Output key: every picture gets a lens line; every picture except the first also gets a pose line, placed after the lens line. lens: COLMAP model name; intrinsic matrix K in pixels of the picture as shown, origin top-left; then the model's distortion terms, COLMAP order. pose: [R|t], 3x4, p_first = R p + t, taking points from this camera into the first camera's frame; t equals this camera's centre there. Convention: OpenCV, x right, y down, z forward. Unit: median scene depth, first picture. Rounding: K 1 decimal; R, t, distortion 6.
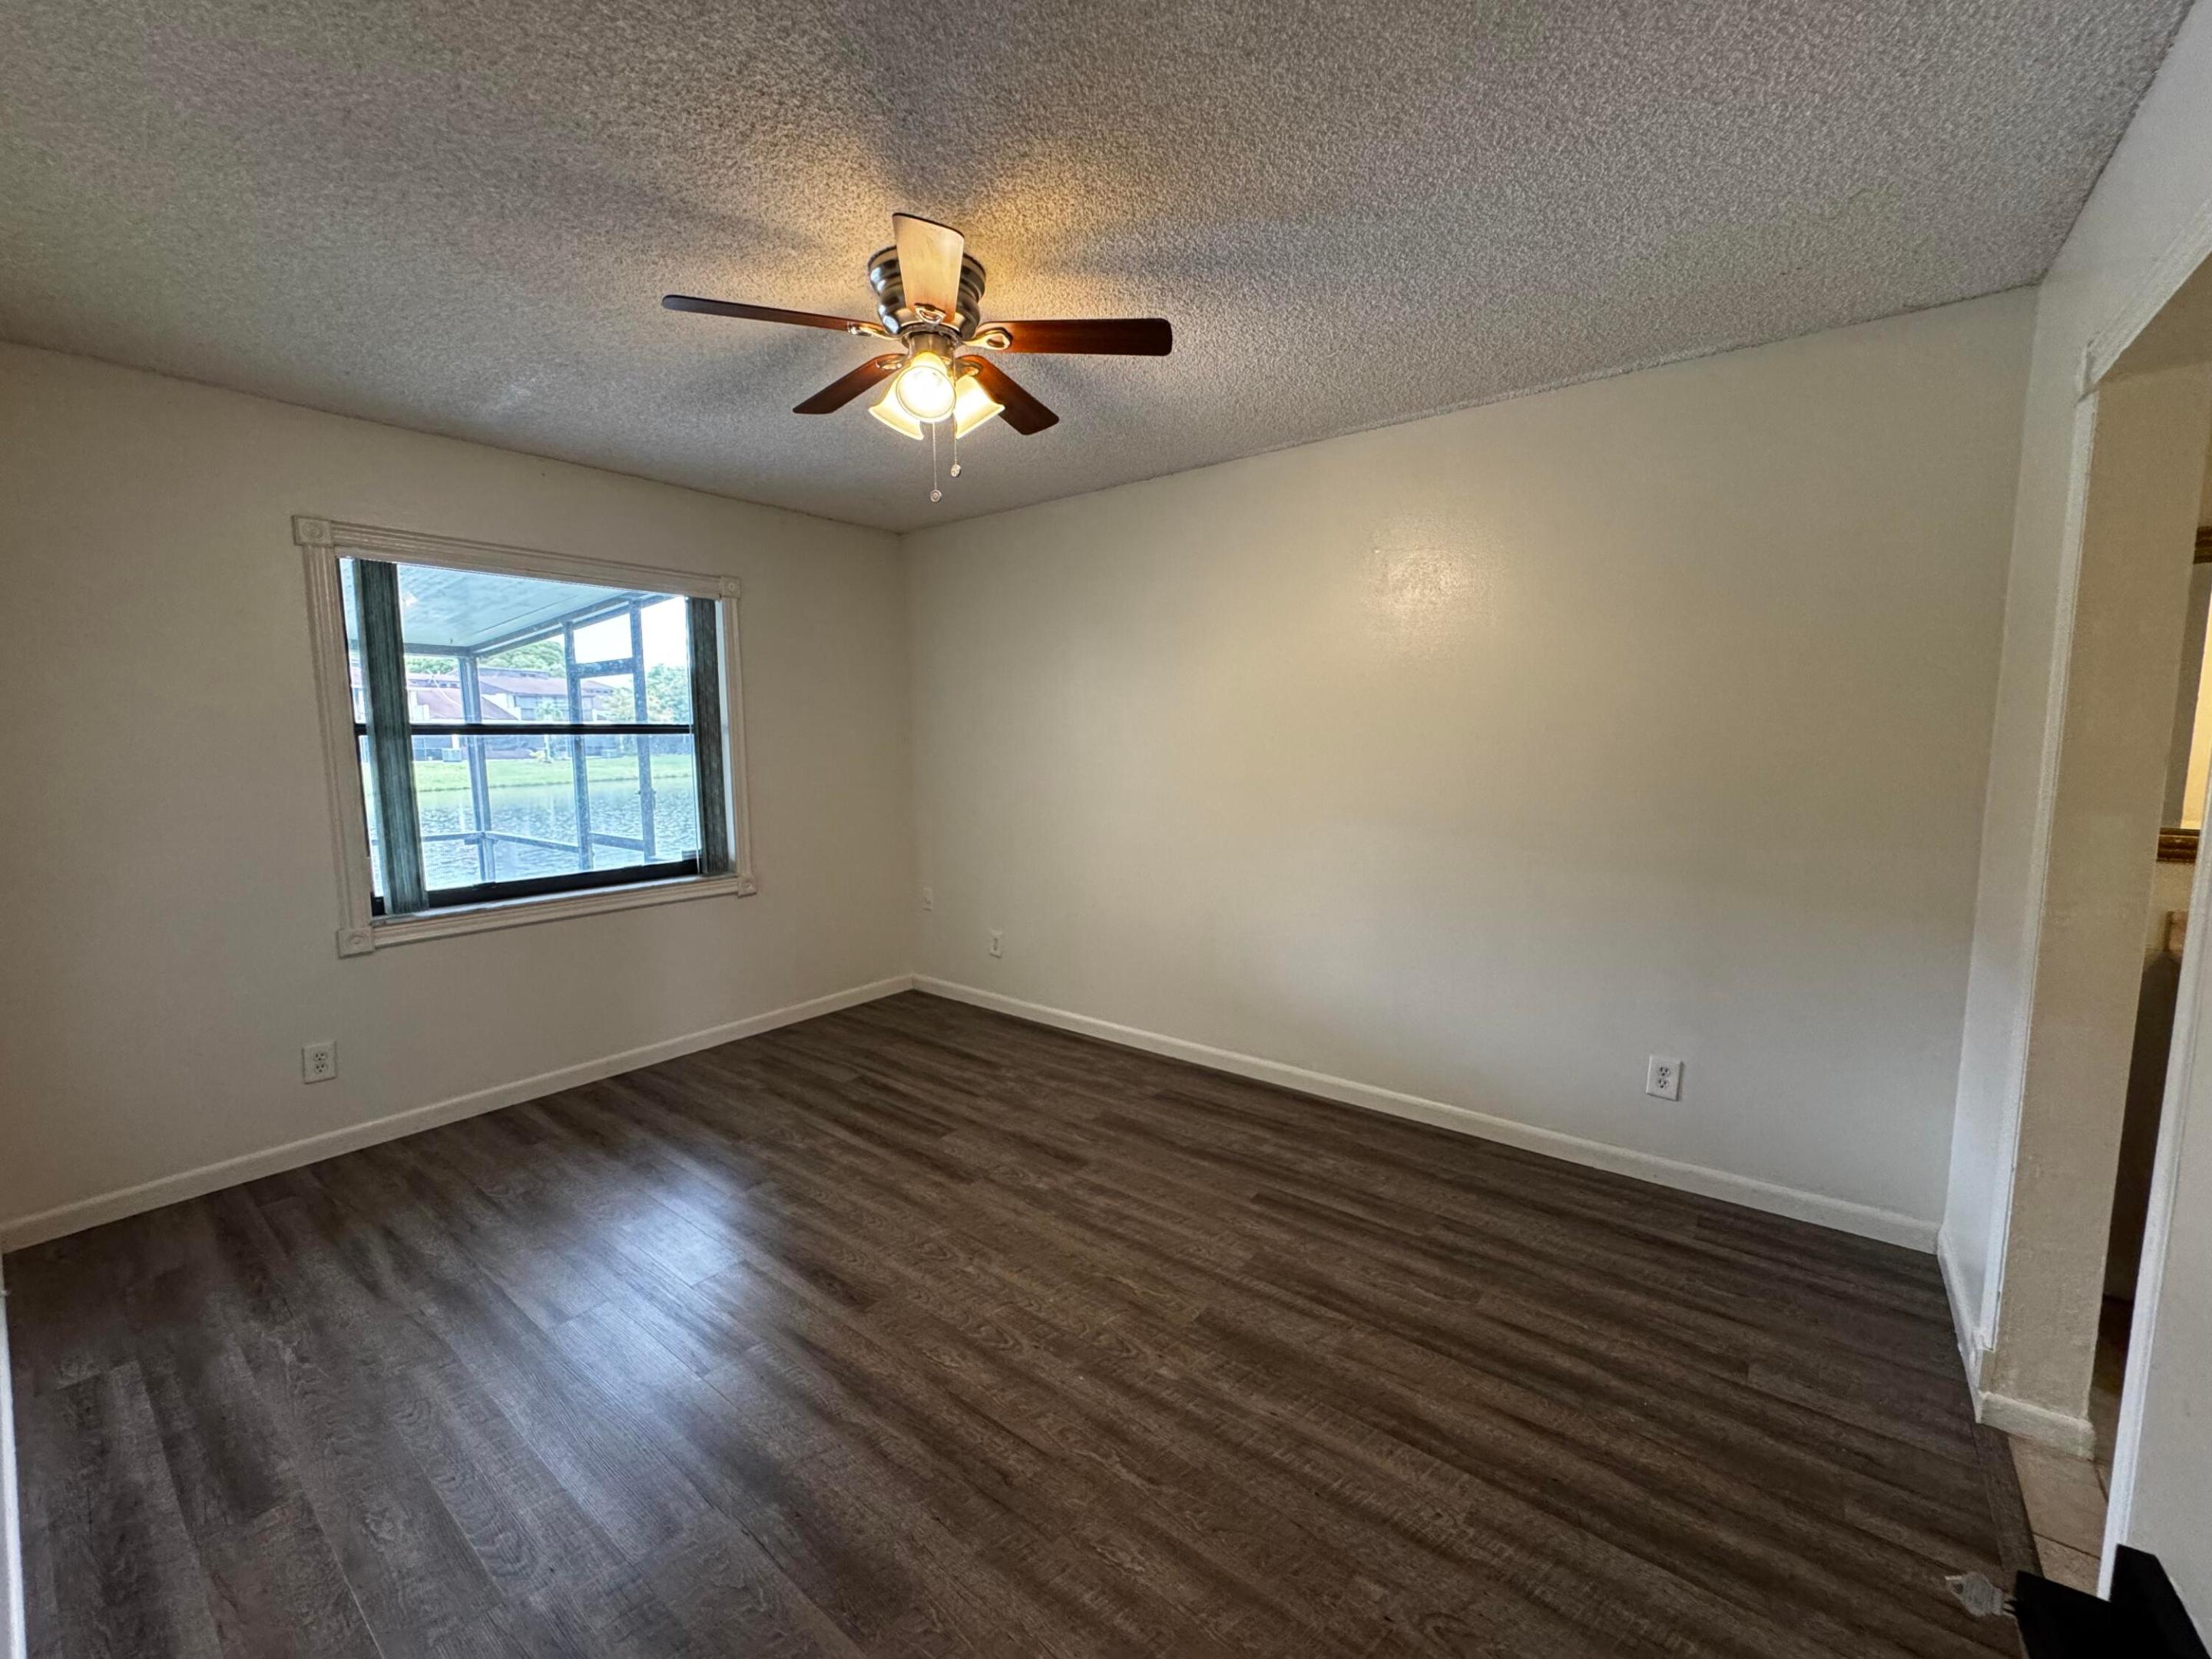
lens RADIAL K [[882.5, 0, 1090.0], [0, 882.5, 833.4], [0, 0, 1]] dist [-0.000578, 0.000165]
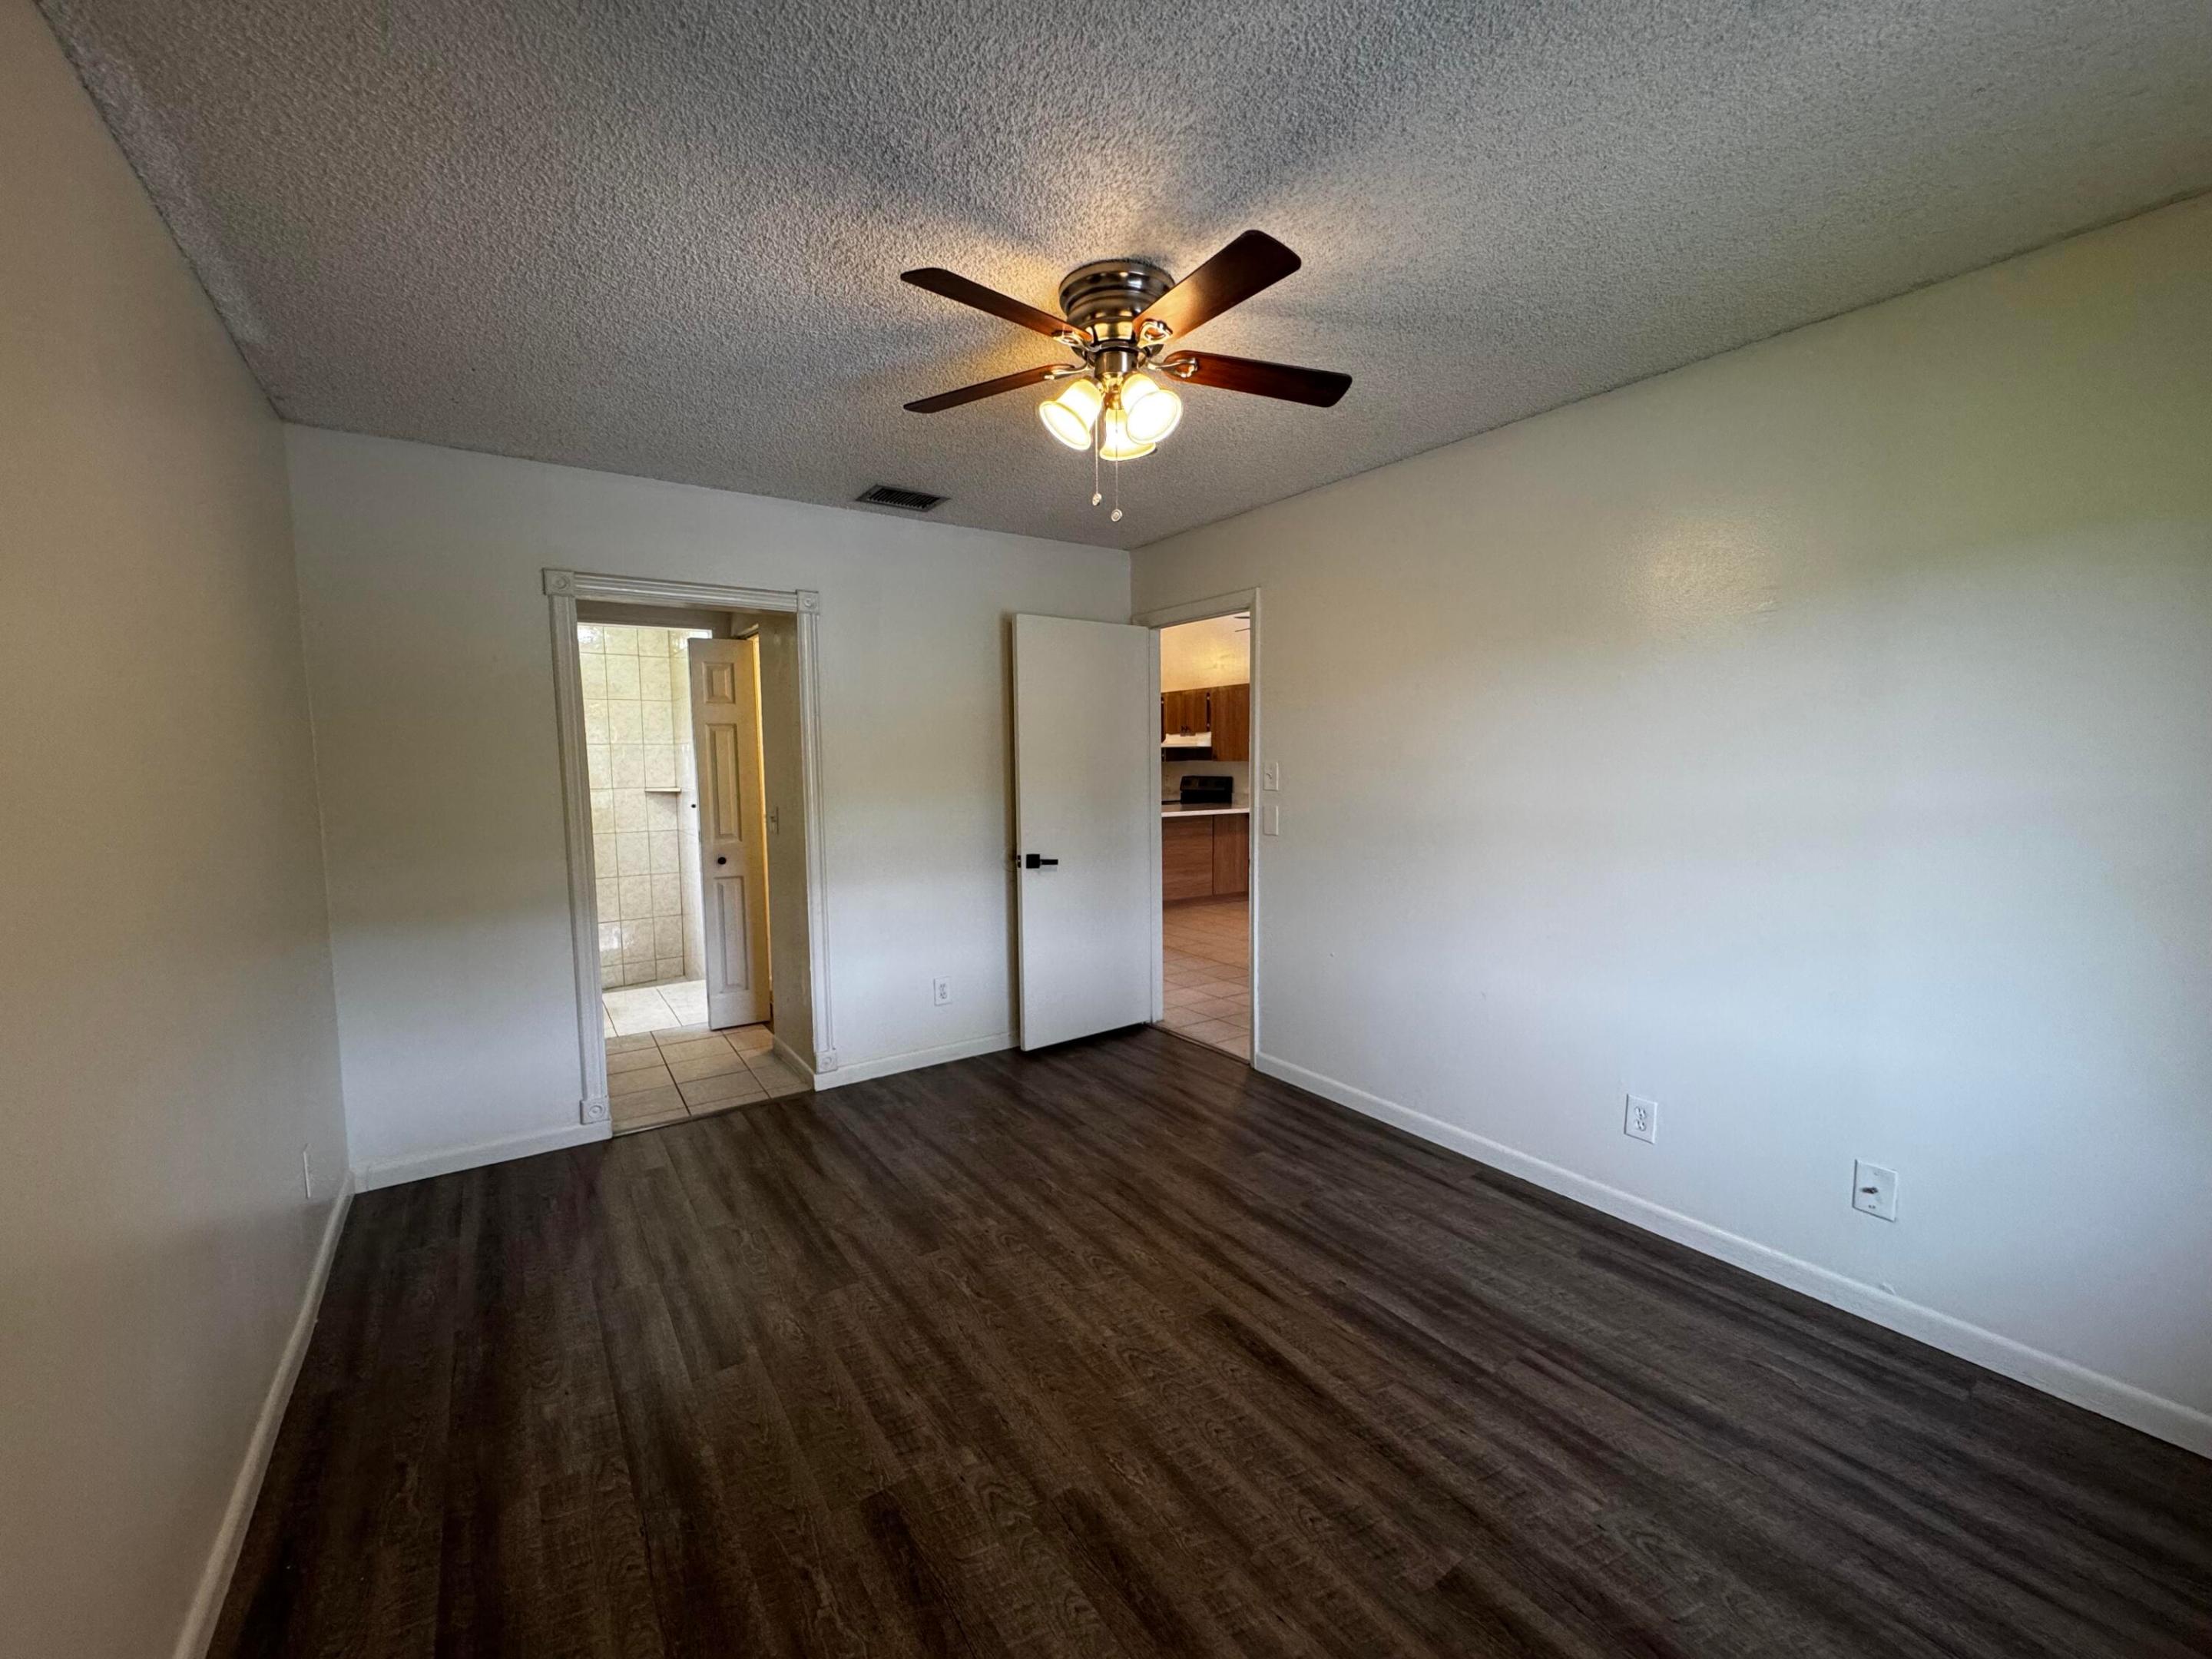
lens RADIAL K [[882.5, 0, 1120.8], [0, 882.5, 832.0], [0, 0, 1]] dist [-0.000578, 0.000165]
pose [[-0.964049, -0.006574, 0.265645, -0.426479], [0.045162, 0.981097, 0.188175, -0.218158], [-0.261860, 0.193407, -0.945528, 1.922164]]
